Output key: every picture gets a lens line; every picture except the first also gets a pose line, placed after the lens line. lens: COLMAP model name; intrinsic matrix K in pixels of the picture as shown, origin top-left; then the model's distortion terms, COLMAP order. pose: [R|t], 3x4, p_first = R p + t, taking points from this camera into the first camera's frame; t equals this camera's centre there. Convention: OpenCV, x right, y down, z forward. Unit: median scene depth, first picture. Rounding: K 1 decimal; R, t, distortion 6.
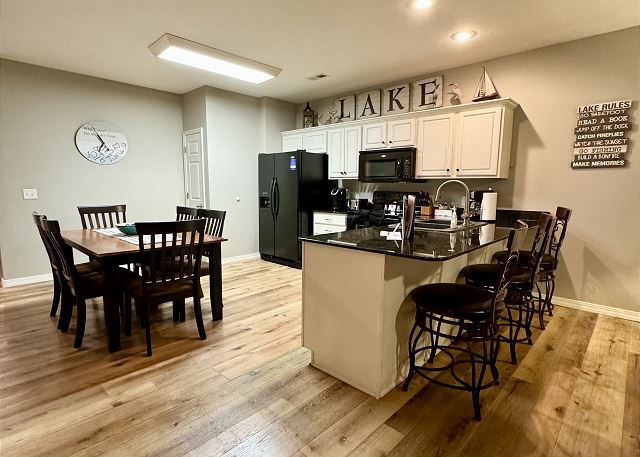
lens RADIAL K [[338.8, 0, 320.8], [0, 338.8, 232.4], [0, 0, 1]] dist [-0.001015, -0.000615]
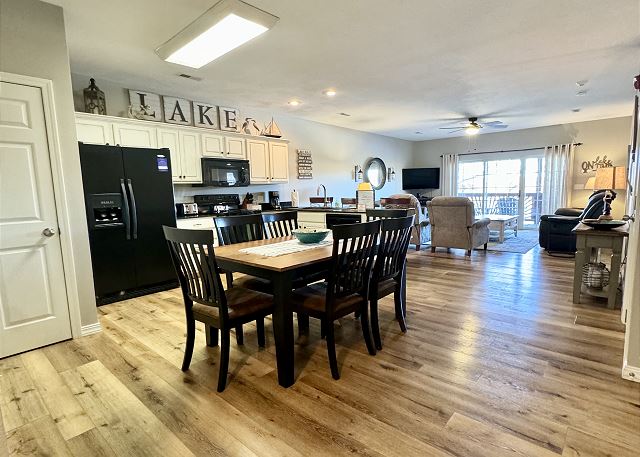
lens RADIAL K [[340.1, 0, 320.0], [0, 340.1, 228.5], [0, 0, 1]] dist [-0.000697, -0.000298]
pose [[-0.028608, -0.116130, 0.992822, -1.052352], [0.162419, 0.979489, 0.119251, -0.094493], [-0.986307, 0.164665, -0.009160, 0.733695]]
